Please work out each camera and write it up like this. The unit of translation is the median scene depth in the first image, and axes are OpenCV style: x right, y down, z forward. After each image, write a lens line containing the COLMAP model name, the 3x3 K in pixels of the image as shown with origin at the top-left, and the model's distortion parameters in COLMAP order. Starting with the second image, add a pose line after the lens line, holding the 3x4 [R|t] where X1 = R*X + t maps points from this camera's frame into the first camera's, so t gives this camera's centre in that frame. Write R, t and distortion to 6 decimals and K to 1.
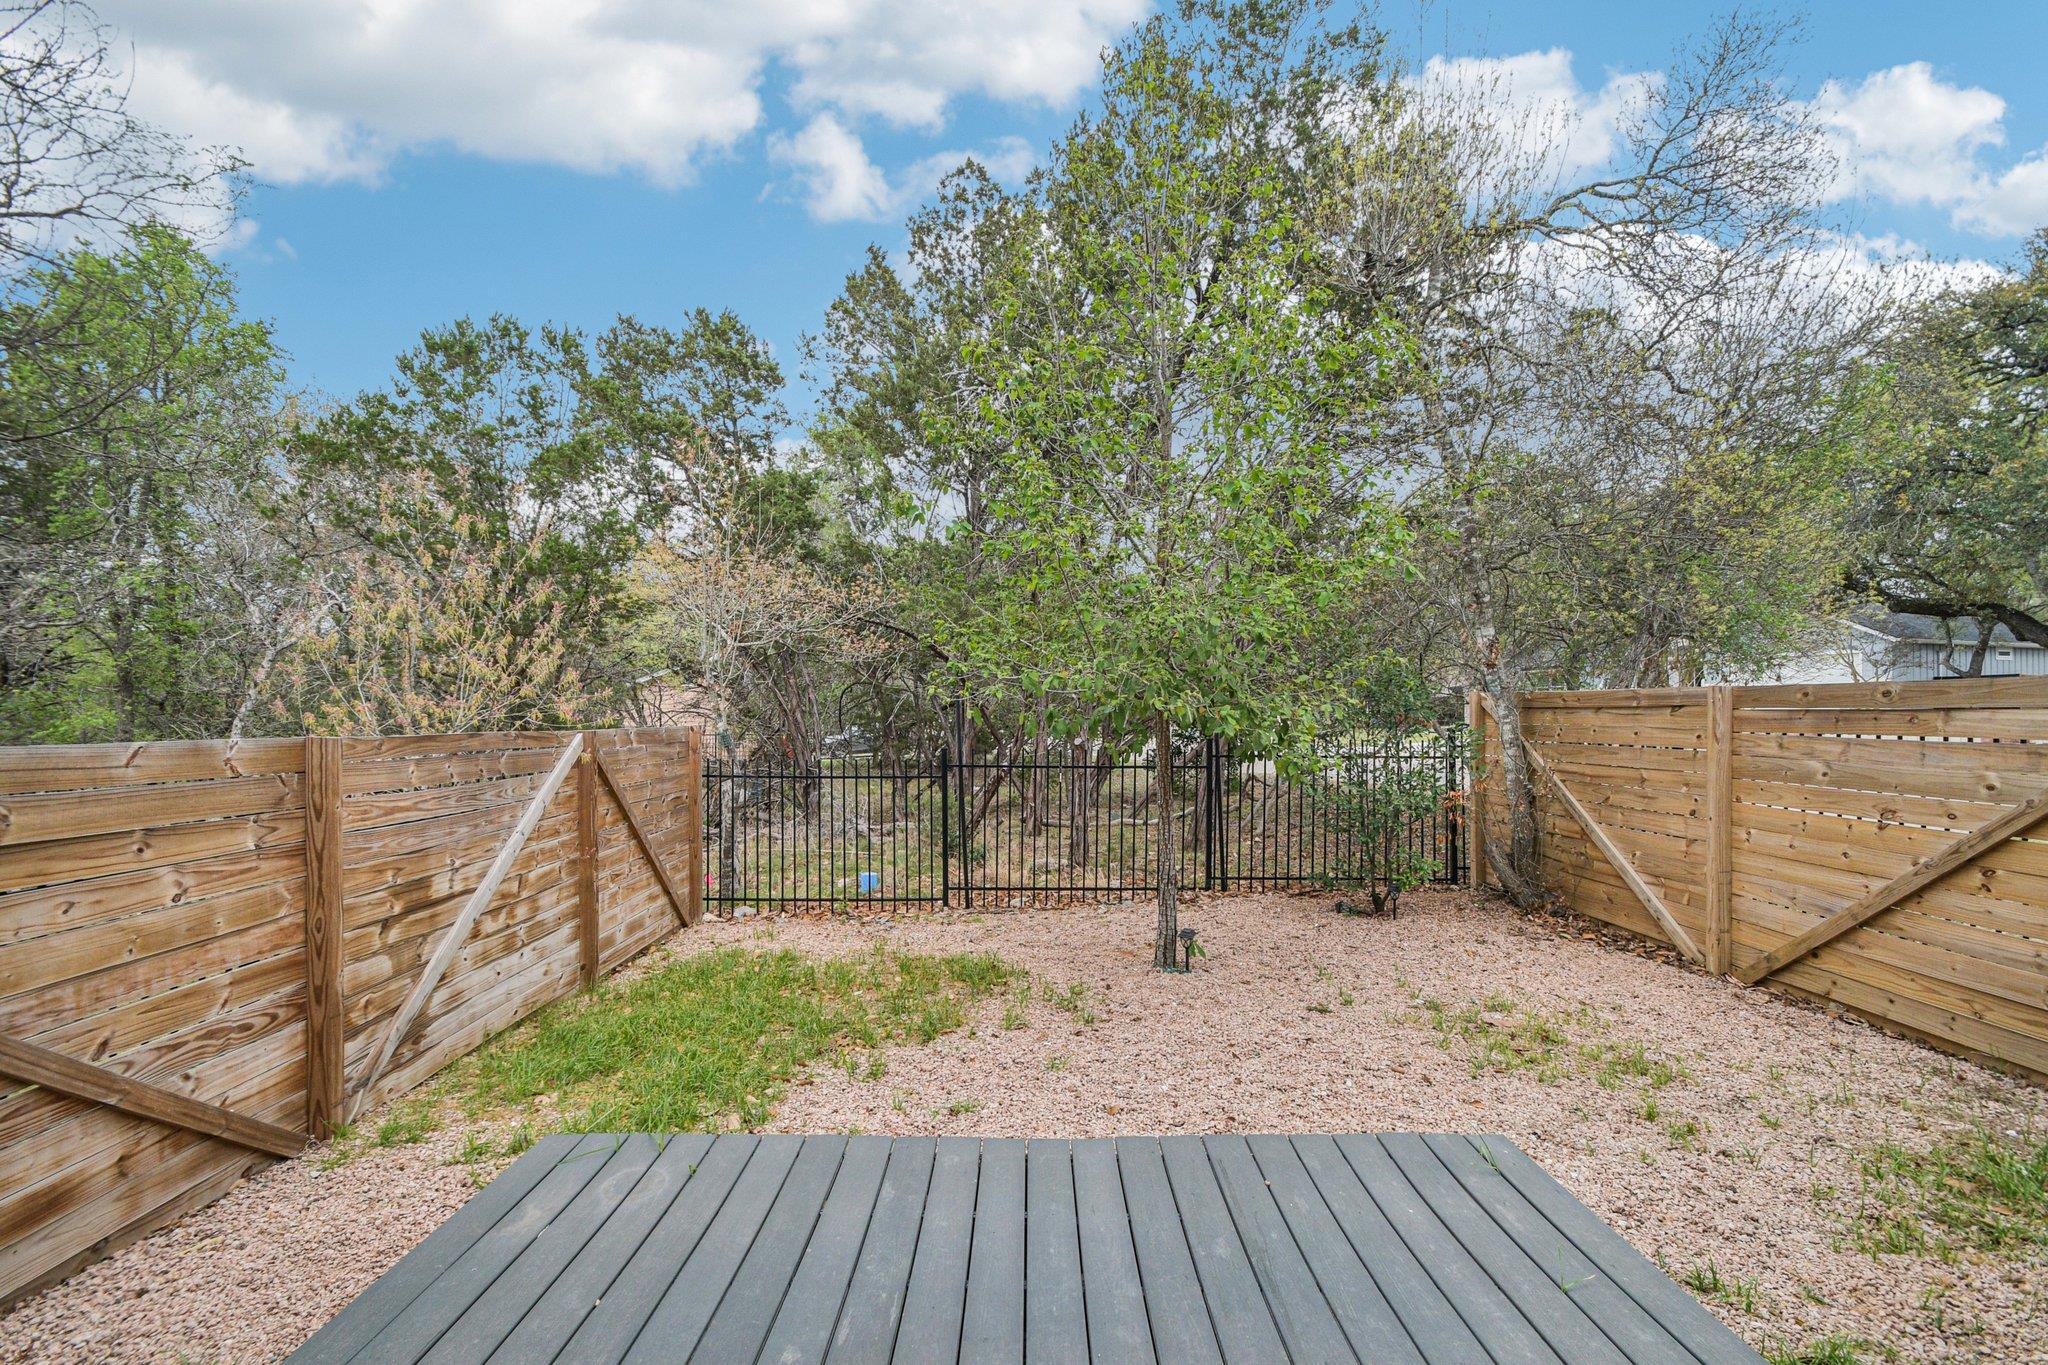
lens RADIAL K [[907.6, 0, 1019.9], [0, 907.6, 705.0], [0, 0, 1]] dist [0.011944, -0.014997]
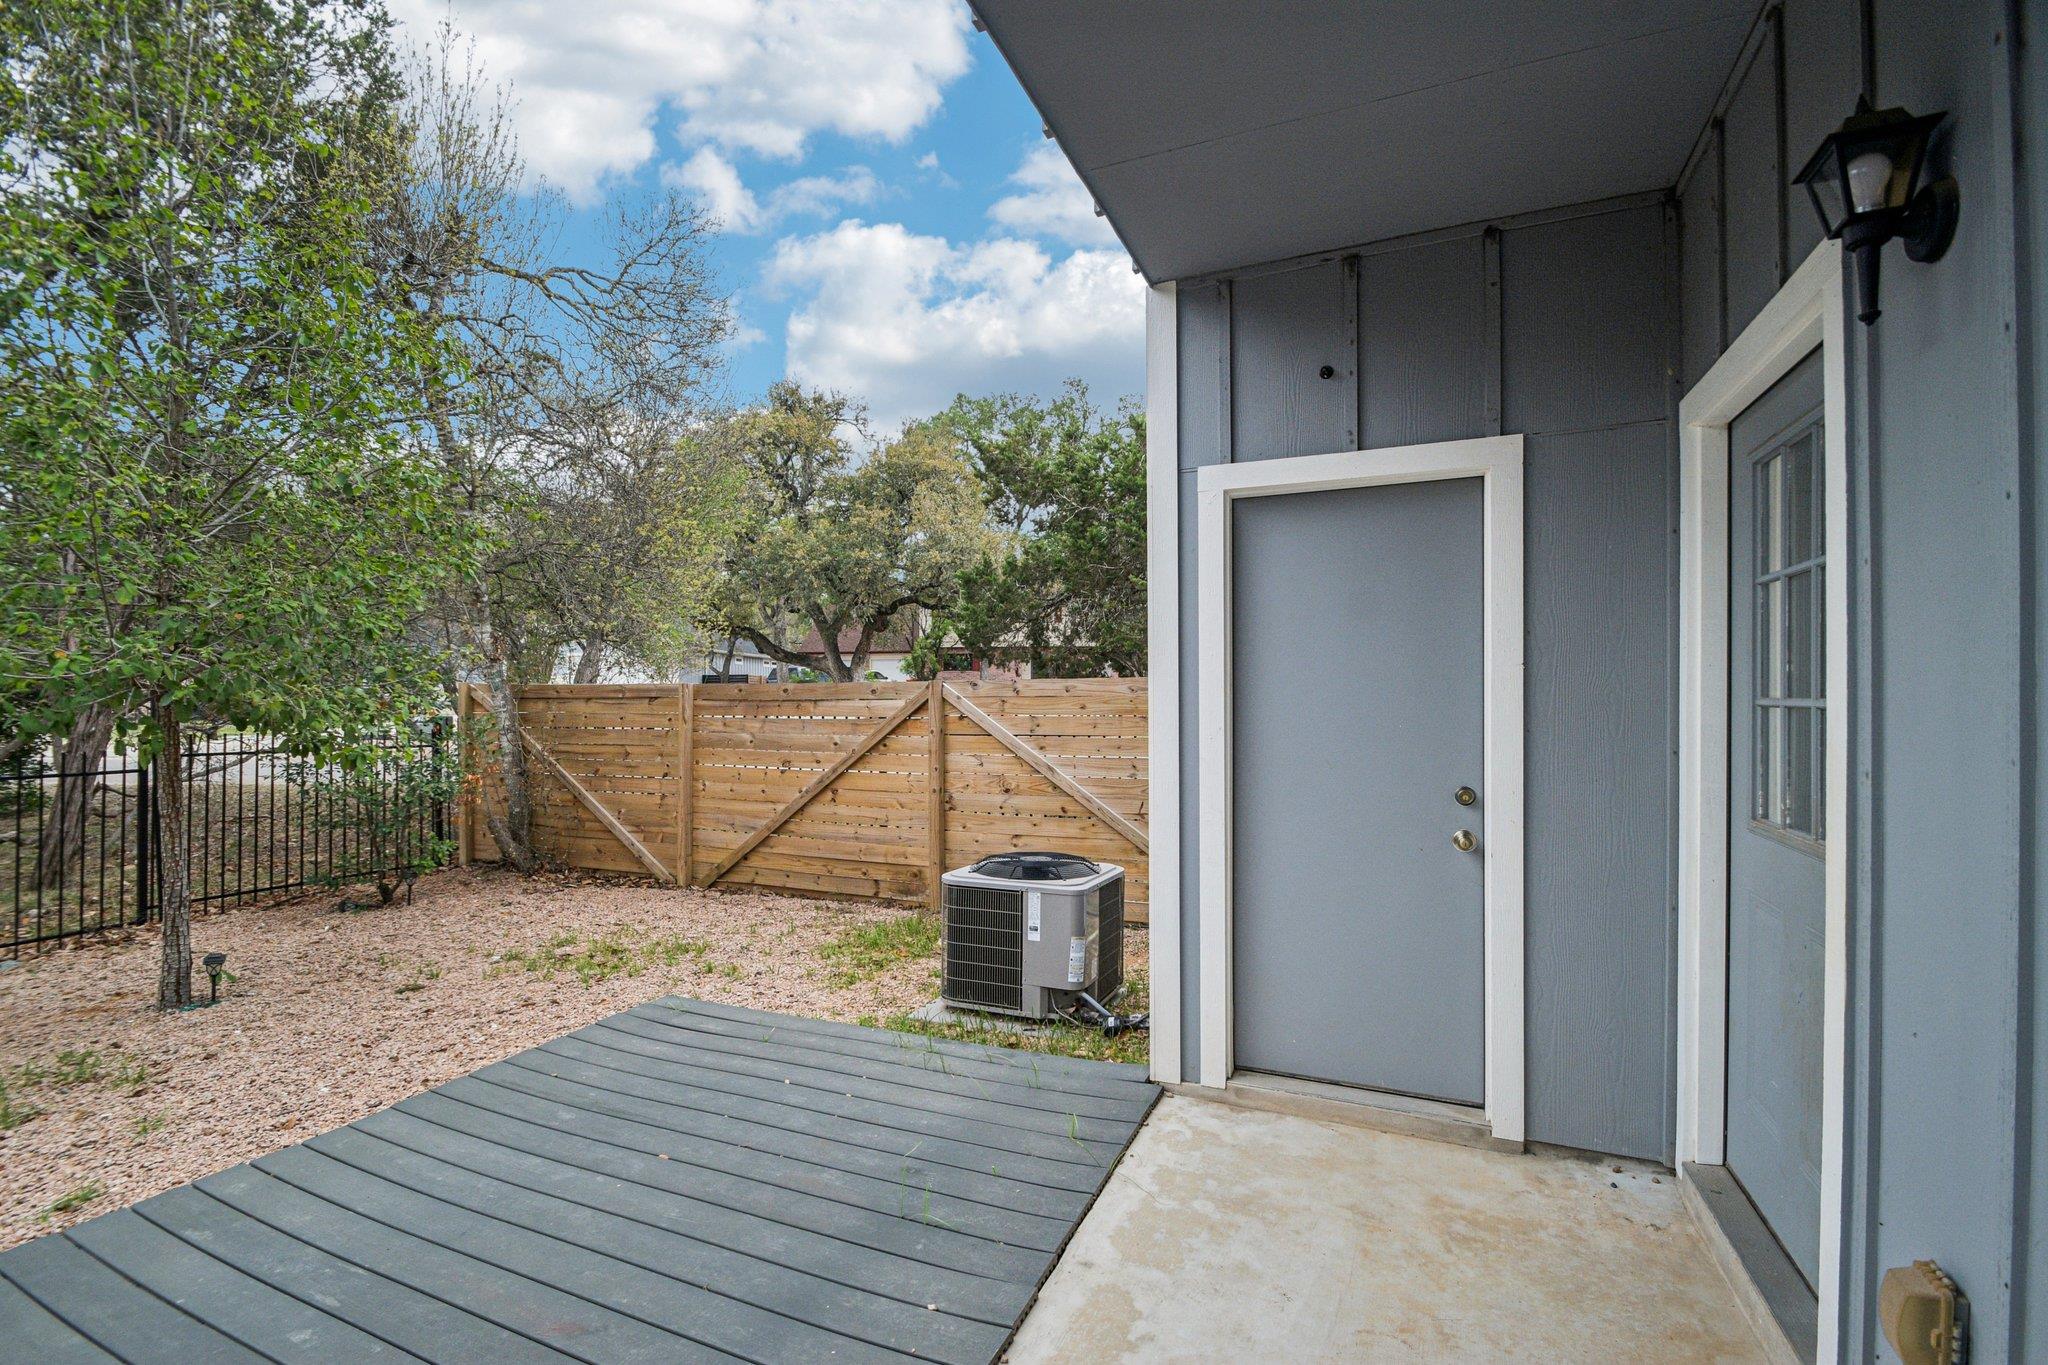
lens RADIAL K [[907.6, 0, 1019.9], [0, 907.6, 705.0], [0, 0, 1]] dist [0.011944, -0.014997]
pose [[0.407055, -0.005484, 0.913387, -0.343395], [-0.006683, 0.999937, 0.008982, -0.004219], [-0.913379, -0.009761, 0.406992, -0.059293]]
